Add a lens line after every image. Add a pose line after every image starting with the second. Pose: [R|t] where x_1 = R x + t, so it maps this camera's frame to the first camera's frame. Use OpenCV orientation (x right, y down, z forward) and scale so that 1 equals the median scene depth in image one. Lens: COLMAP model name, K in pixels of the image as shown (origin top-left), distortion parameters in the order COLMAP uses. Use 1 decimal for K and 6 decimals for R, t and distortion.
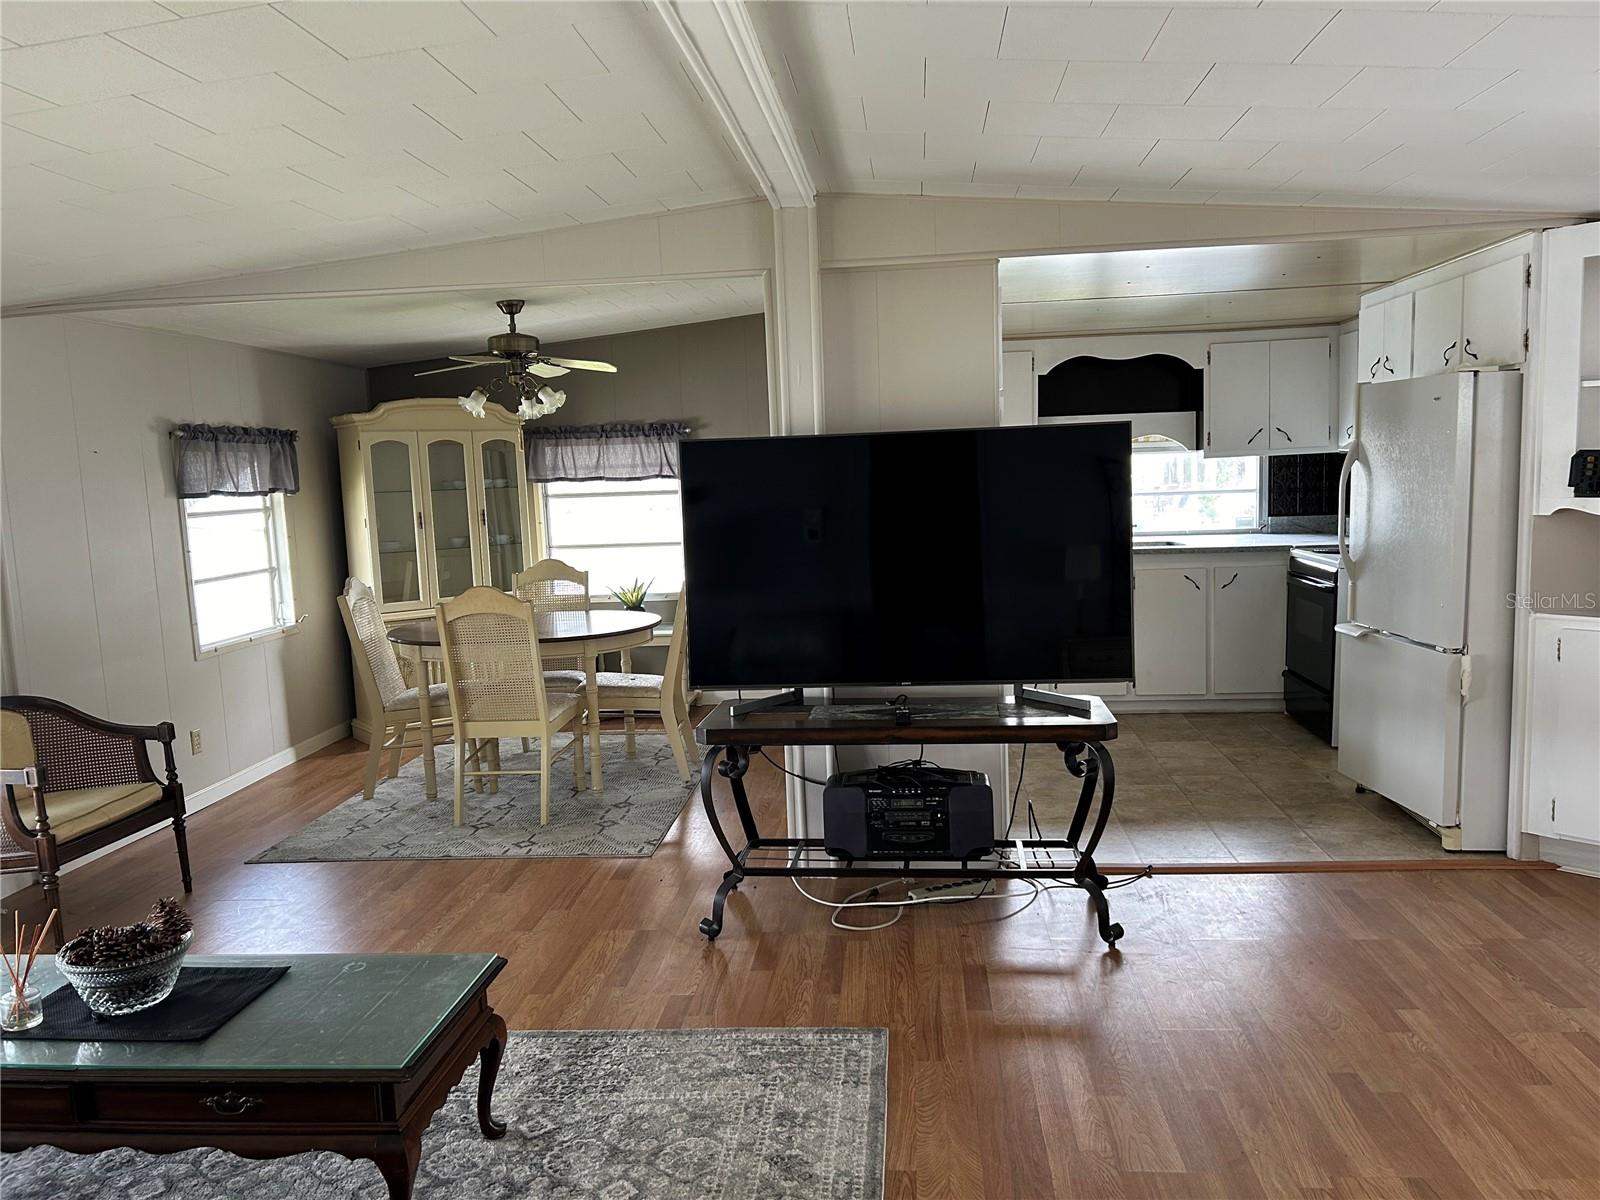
lens RADIAL K [[1205.4, 0, 800.0], [0, 1205.4, 600.0], [0, 0, 1]] dist [0.040272, -0.060865]
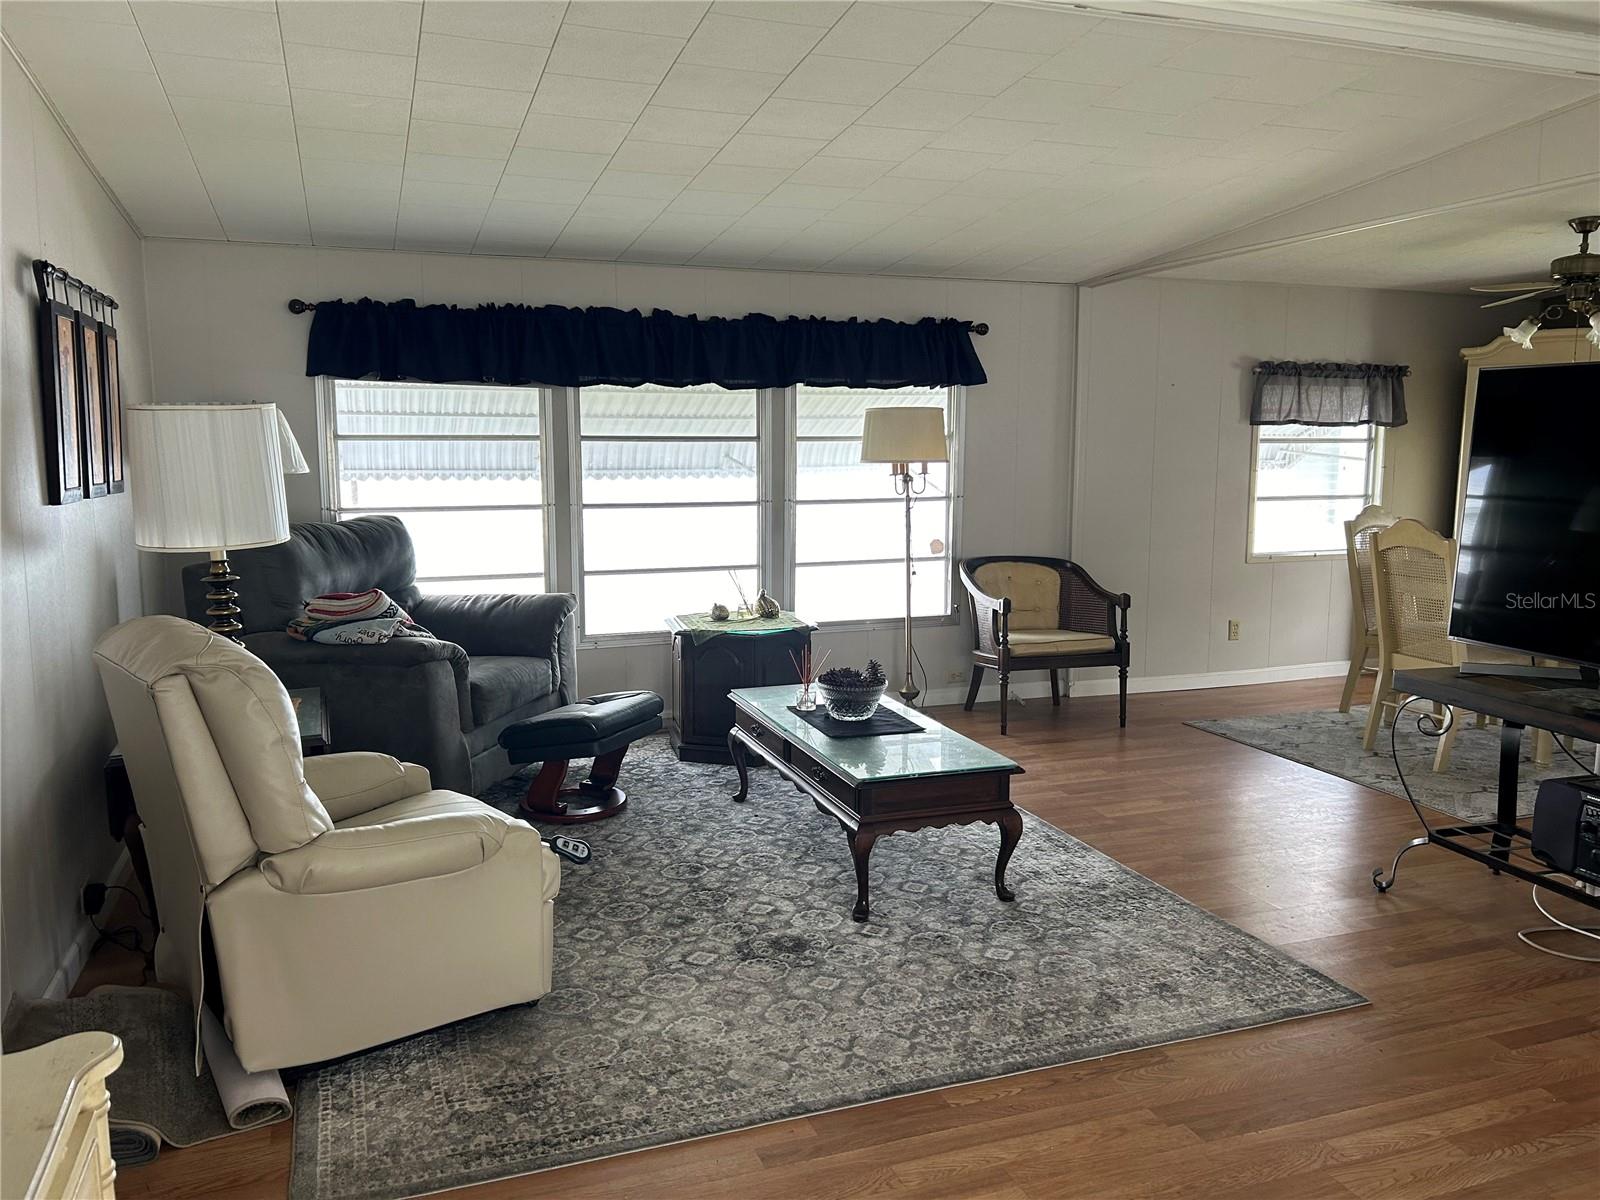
lens RADIAL K [[1205.4, 0, 800.0], [0, 1205.4, 600.0], [0, 0, 1]] dist [0.040272, -0.060865]
pose [[0.408912, 0.161193, -0.898225, 0.391973], [-0.119609, 0.985252, 0.122359, -0.007285], [0.904701, 0.057402, 0.422162, 0.109500]]
